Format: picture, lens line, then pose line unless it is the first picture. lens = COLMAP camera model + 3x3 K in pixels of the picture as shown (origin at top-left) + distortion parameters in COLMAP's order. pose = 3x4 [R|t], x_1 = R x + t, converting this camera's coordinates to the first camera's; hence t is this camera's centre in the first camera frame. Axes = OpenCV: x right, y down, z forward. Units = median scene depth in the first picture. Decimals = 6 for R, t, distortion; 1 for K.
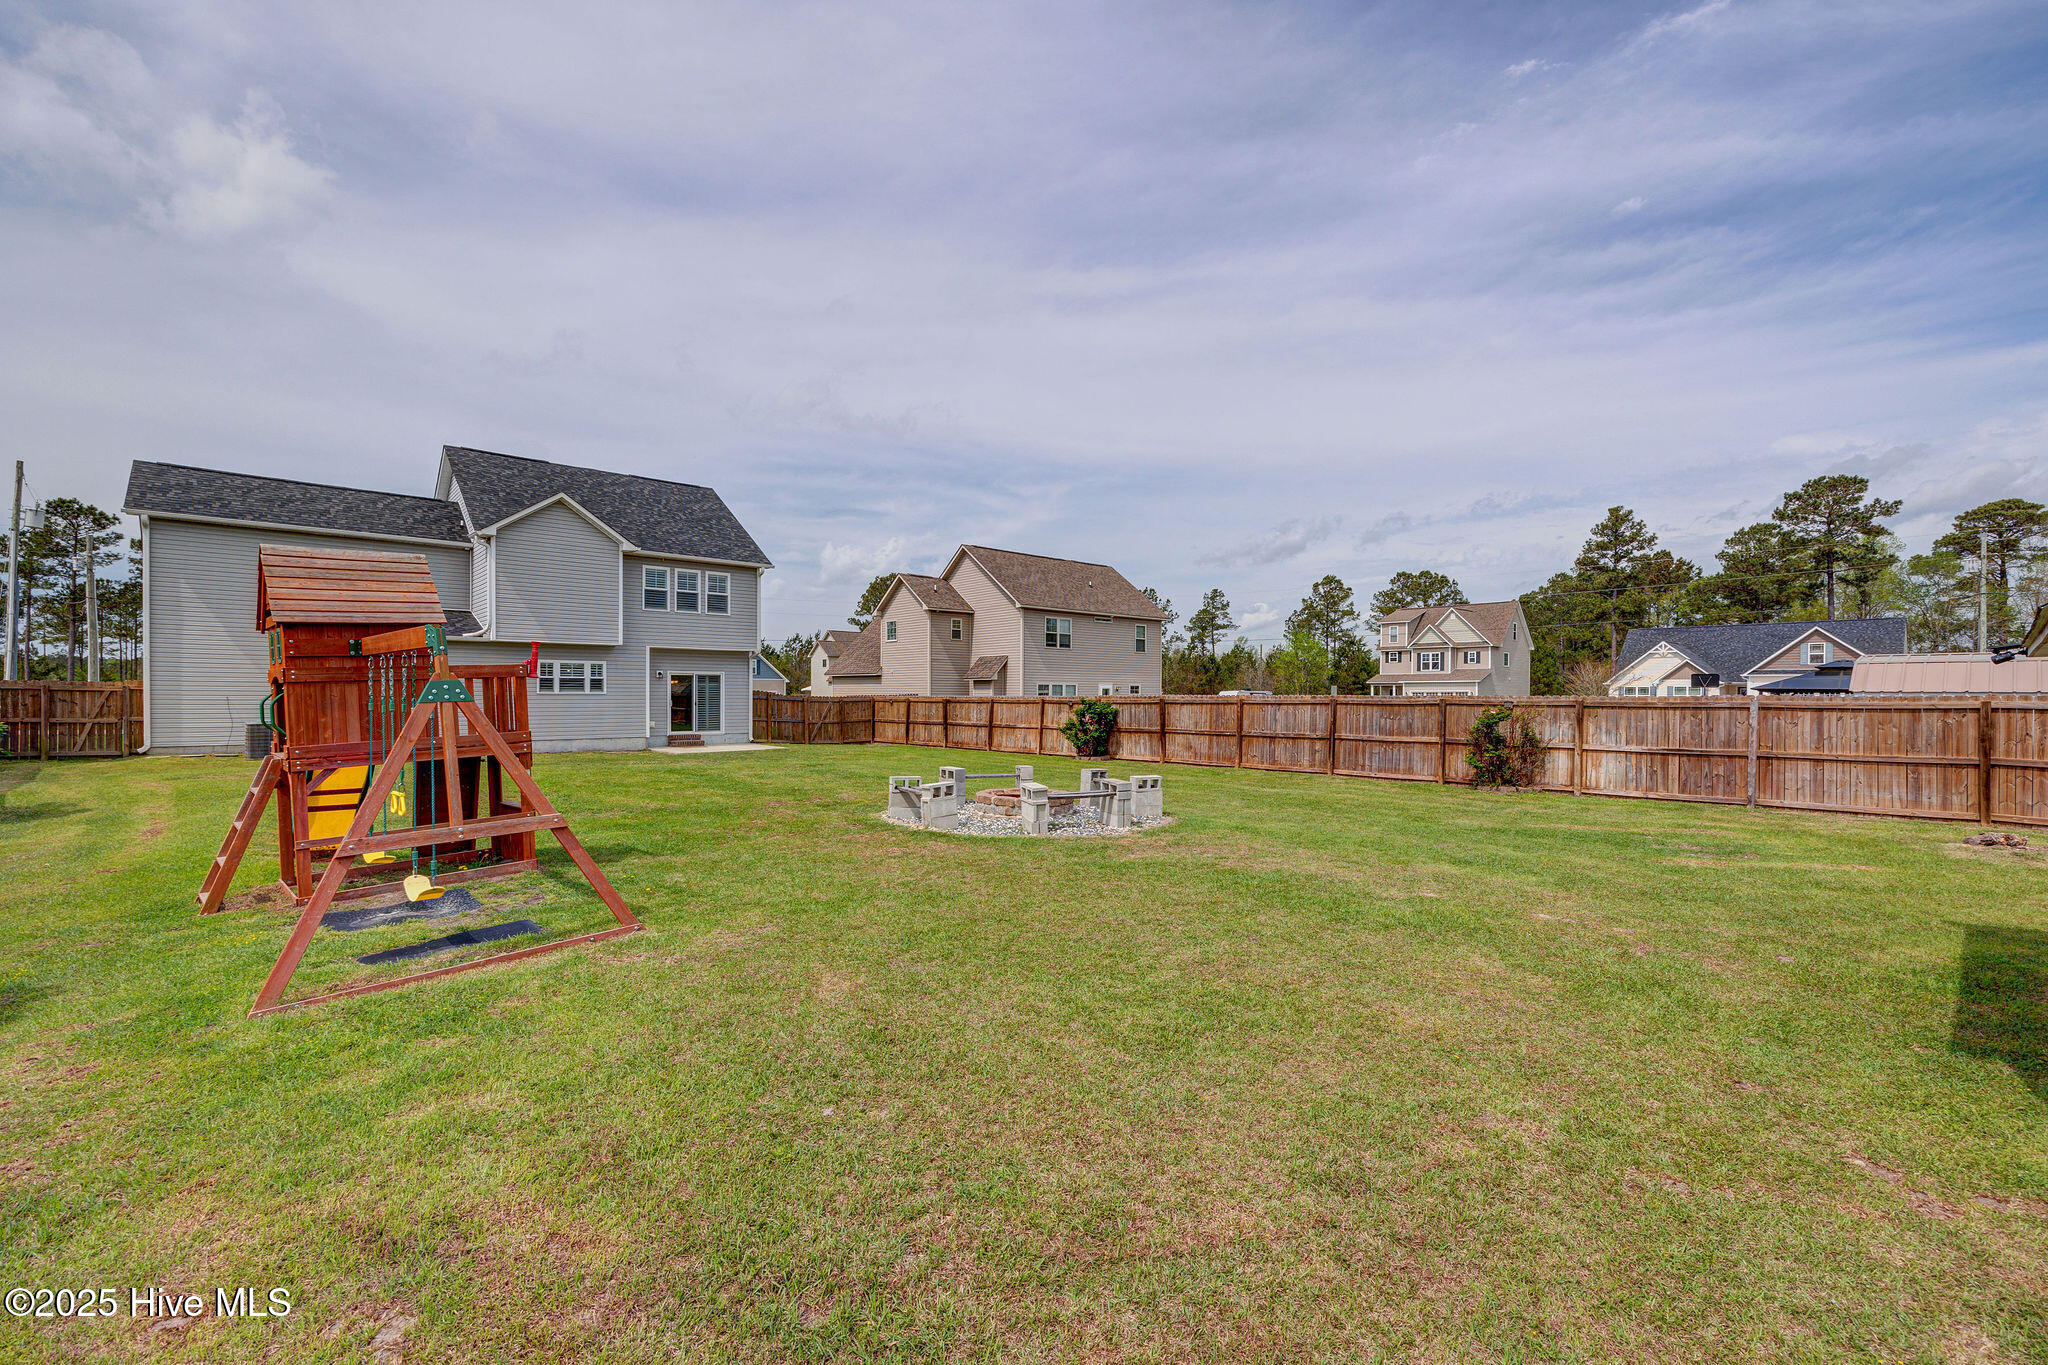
lens RADIAL K [[829.4, 0, 1034.1], [0, 829.4, 689.1], [0, 0, 1]] dist [-0.002553, -0.000665]
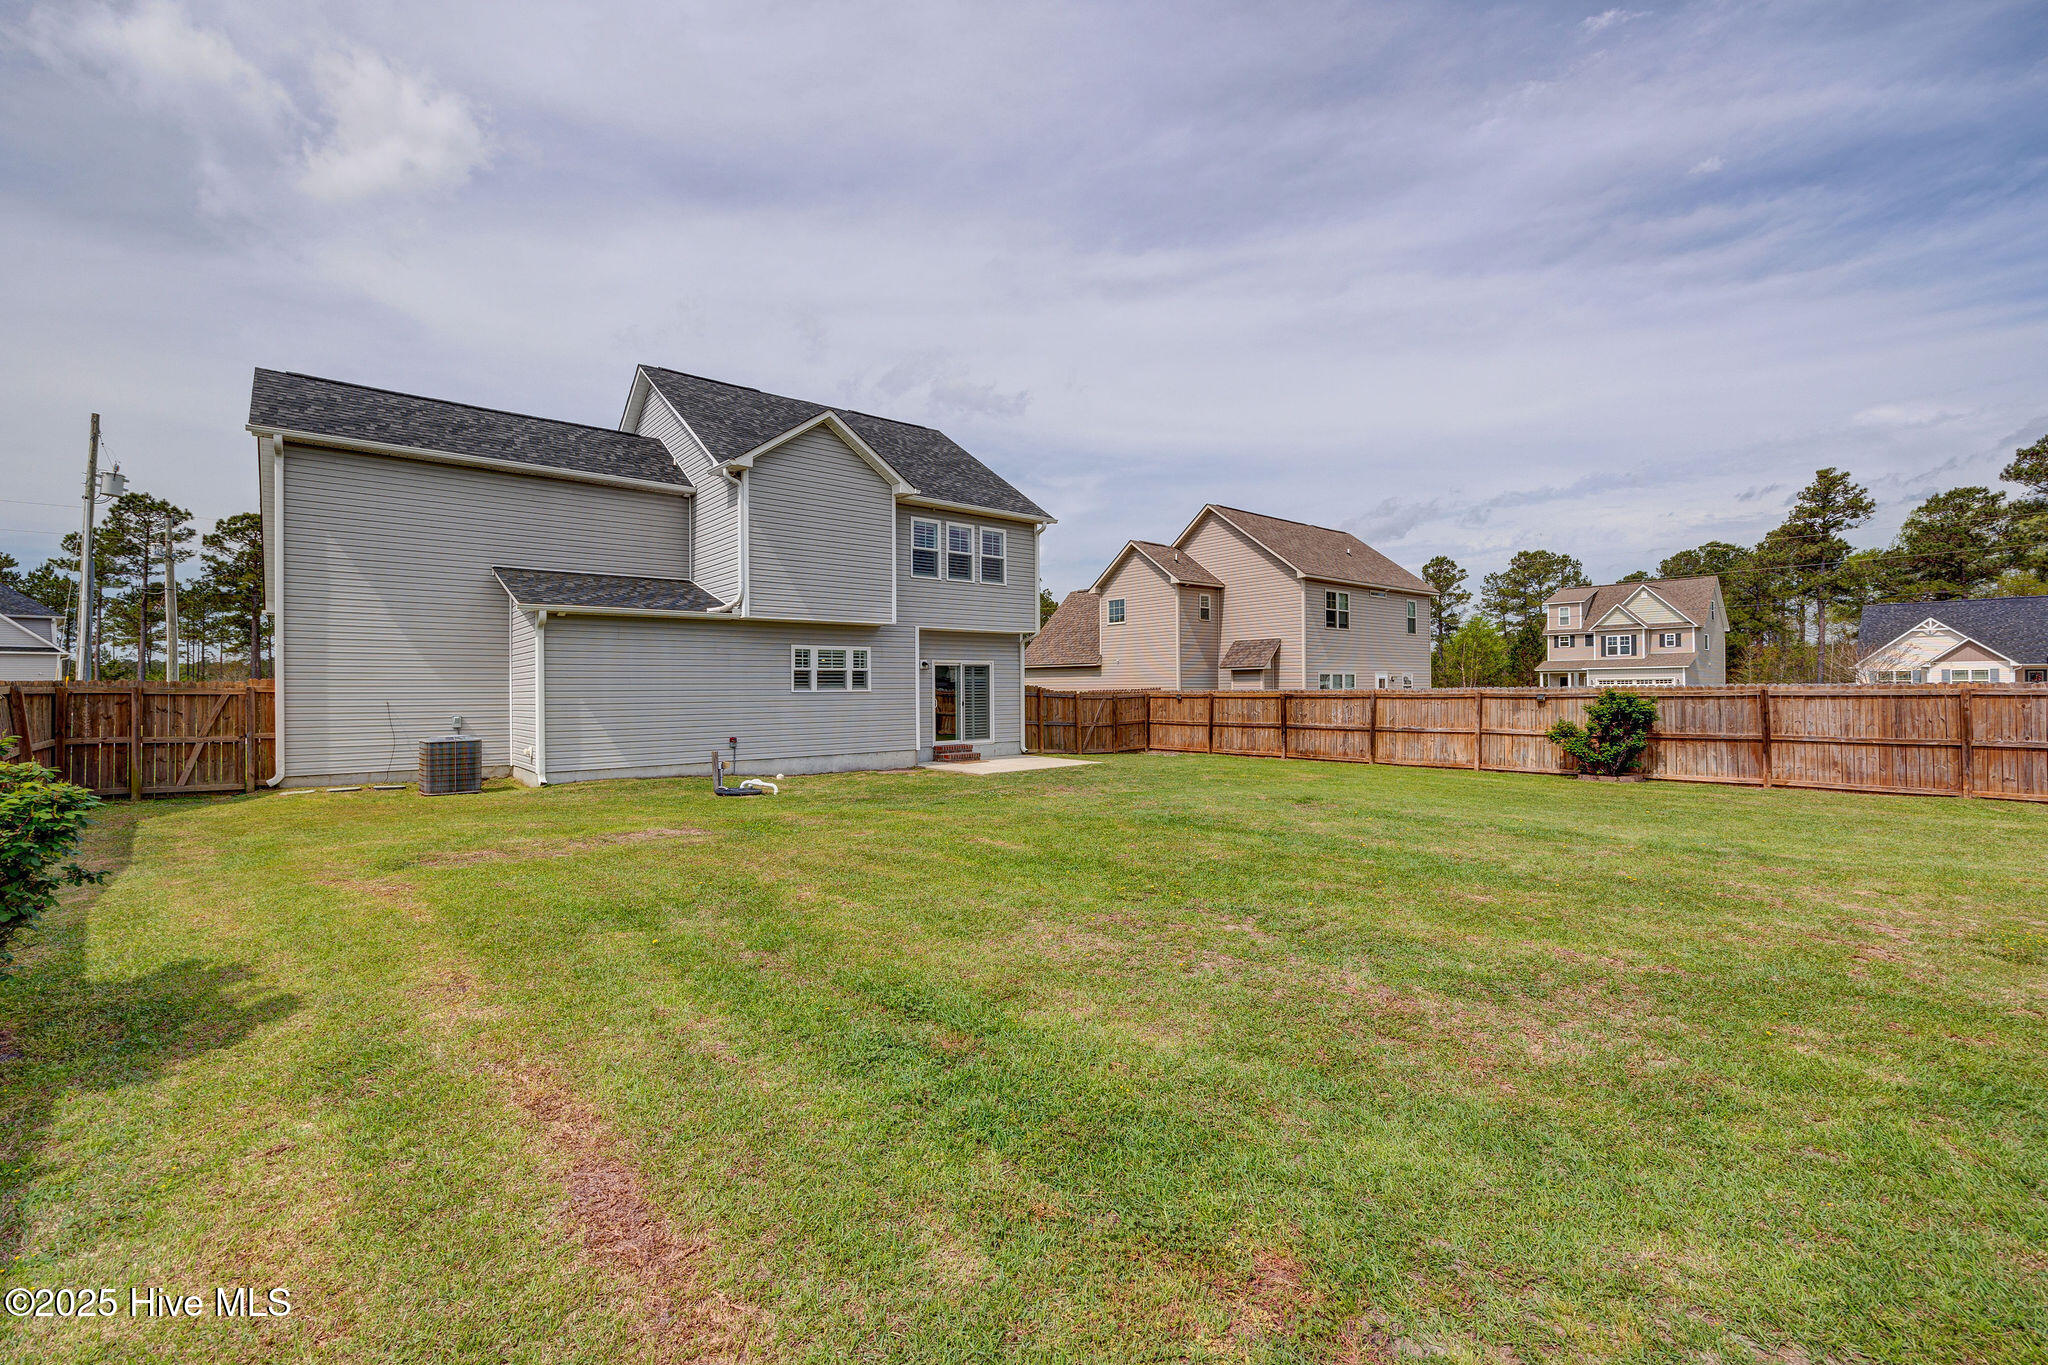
lens RADIAL K [[821.7, 0, 1026.1], [0, 821.7, 673.4], [0, 0, 1]] dist [-0.003331, 0.000078]
pose [[0.999326, -0.011396, -0.034904, -0.252222], [0.010999, 0.999873, -0.011553, -0.000384], [0.035031, 0.011161, 0.999324, 0.200636]]
